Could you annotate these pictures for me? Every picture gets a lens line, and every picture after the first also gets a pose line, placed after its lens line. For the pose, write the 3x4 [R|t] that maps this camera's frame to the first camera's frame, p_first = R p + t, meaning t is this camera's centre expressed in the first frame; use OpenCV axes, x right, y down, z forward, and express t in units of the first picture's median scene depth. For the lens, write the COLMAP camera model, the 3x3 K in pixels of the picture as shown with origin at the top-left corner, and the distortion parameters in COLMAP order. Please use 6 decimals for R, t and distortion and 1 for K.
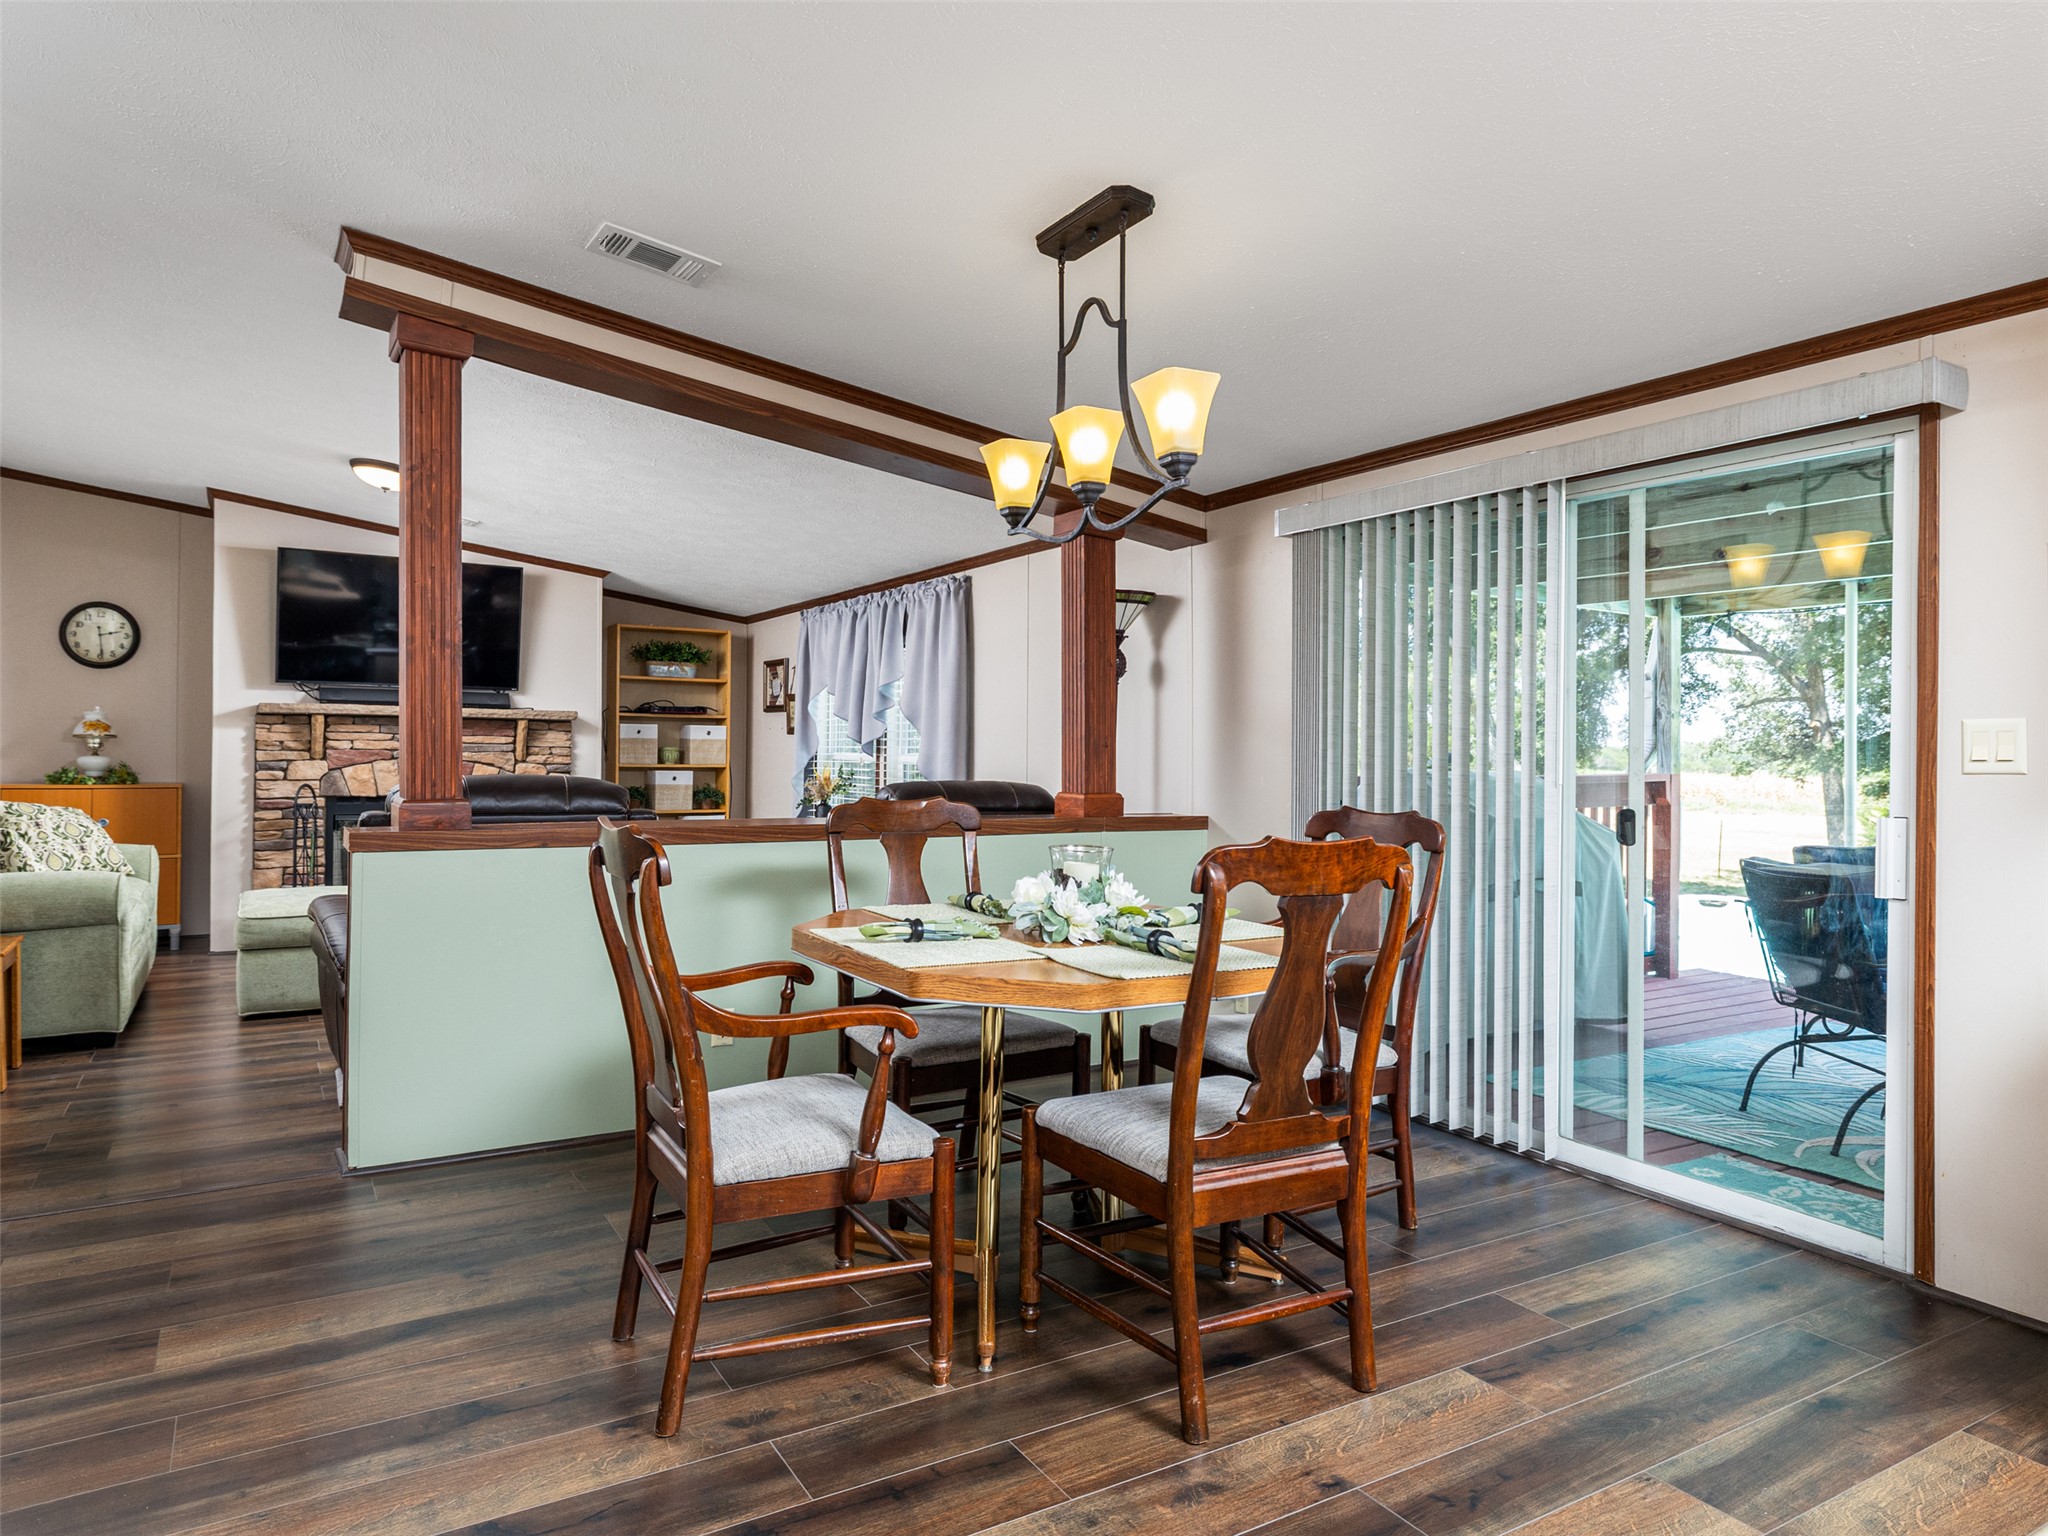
lens RADIAL K [[1323.1, 0, 1020.0], [0, 1323.1, 762.3], [0, 0, 1]] dist [-0.009079, -0.002658]
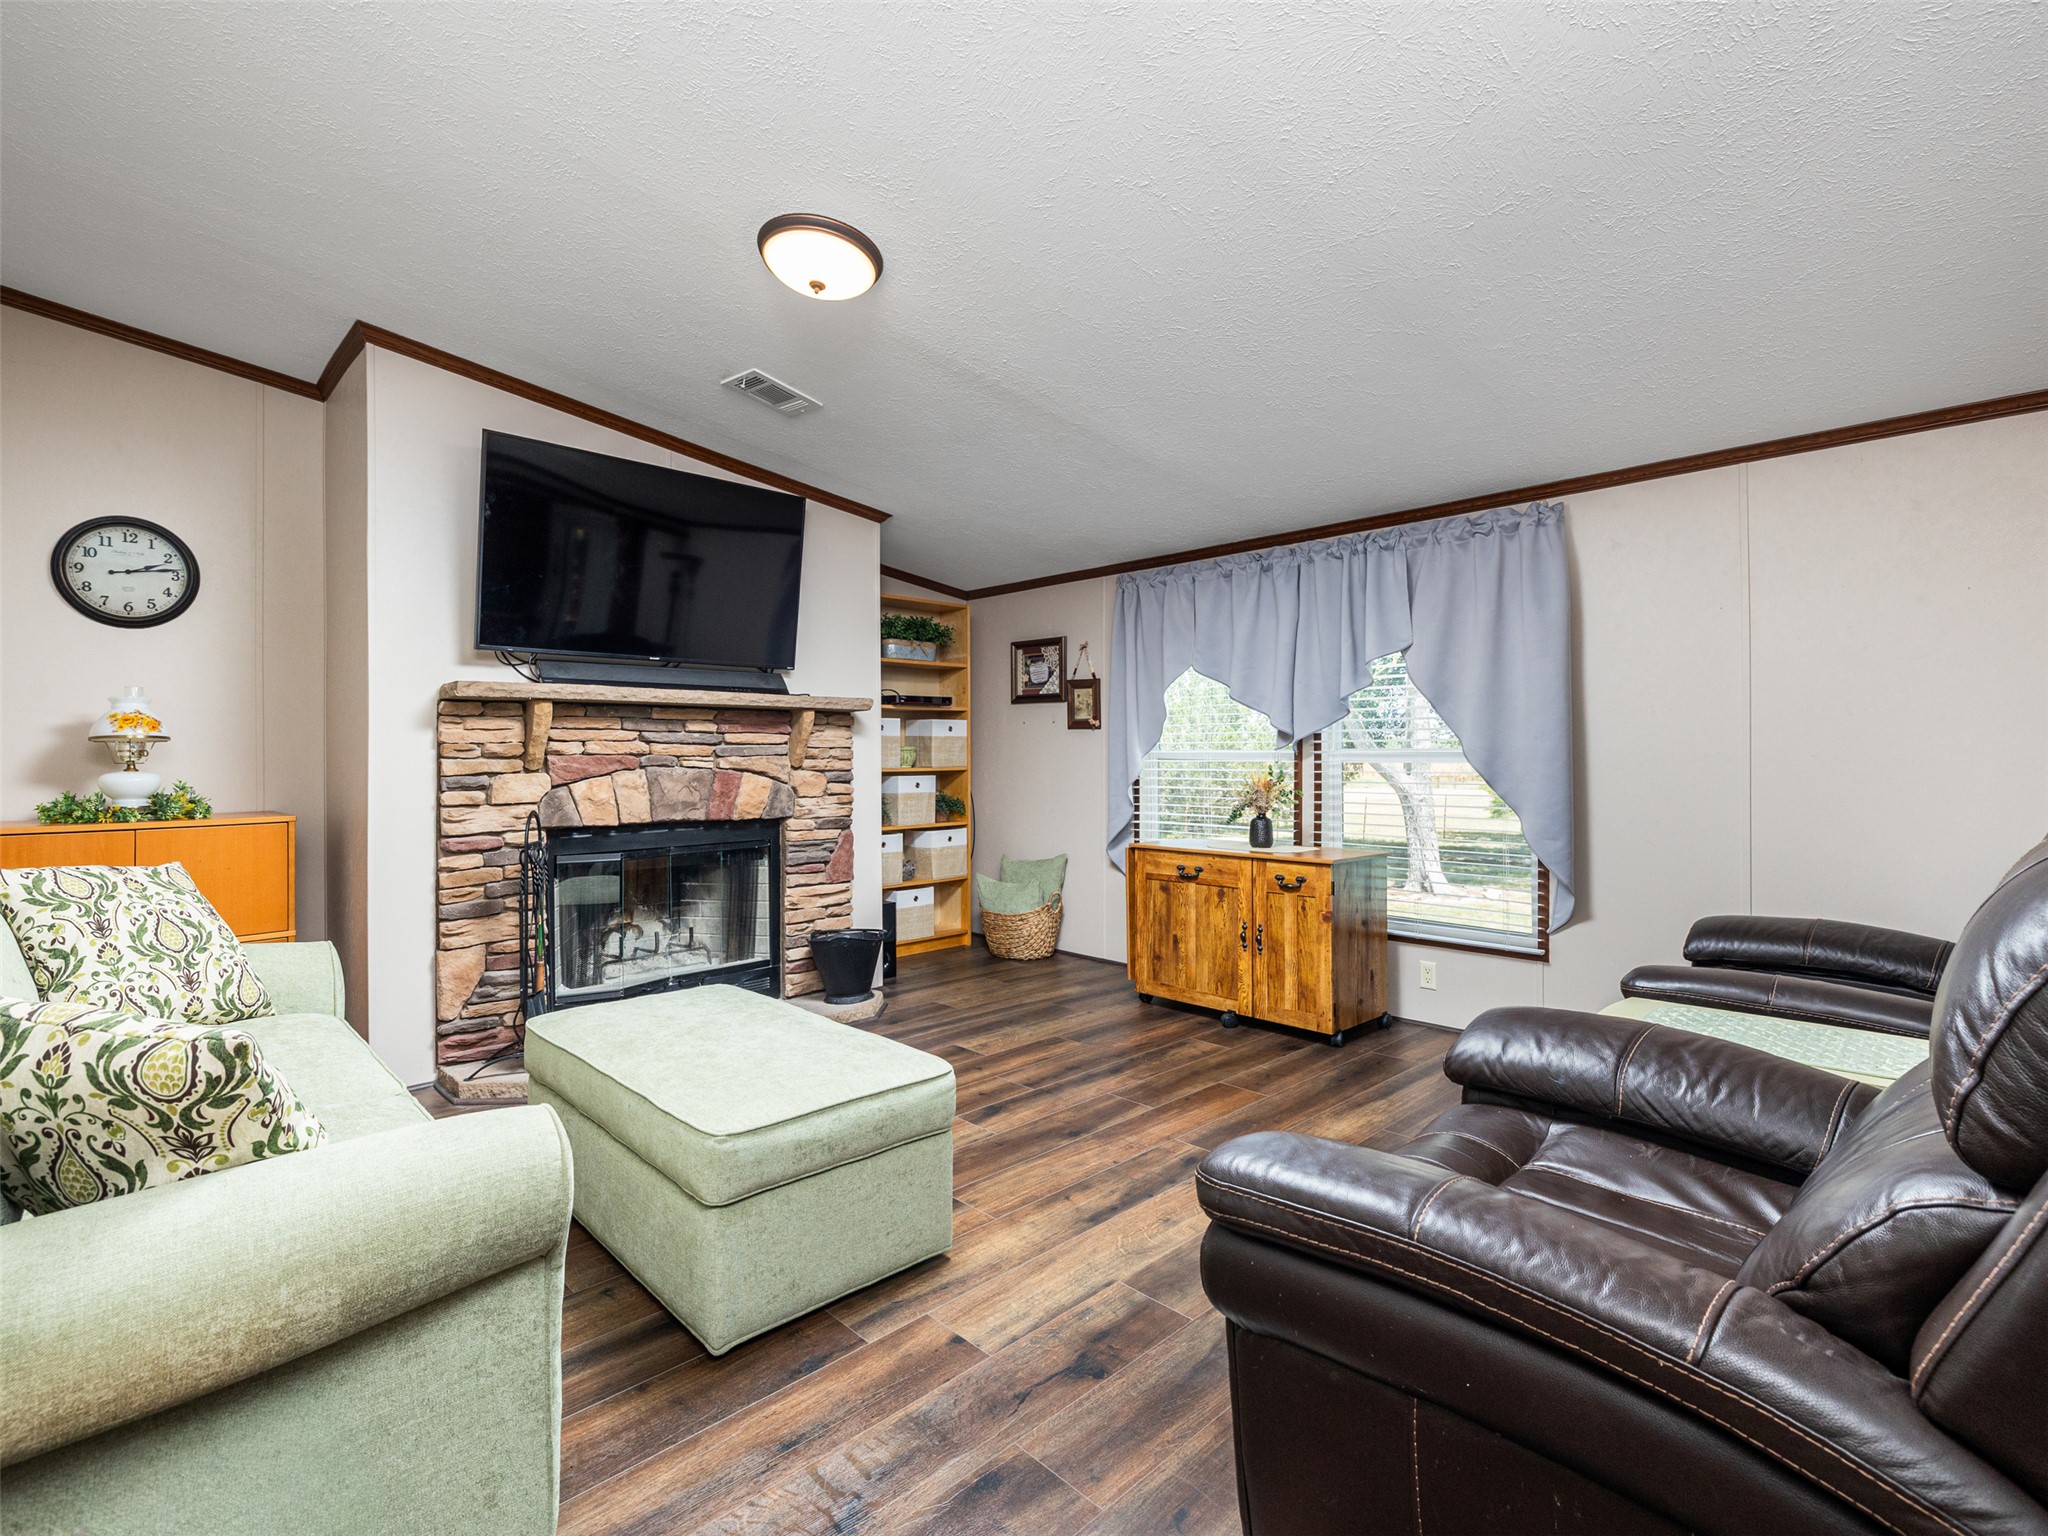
lens RADIAL K [[999.8, 0, 1022.3], [0, 999.8, 754.5], [0, 0, 1]] dist [-0.001211, 0.000232]
pose [[0.979108, -0.013389, 0.202899, -0.392484], [0.013414, 0.999909, 0.001253, -0.007676], [-0.202897, 0.001495, 0.979199, 0.468446]]
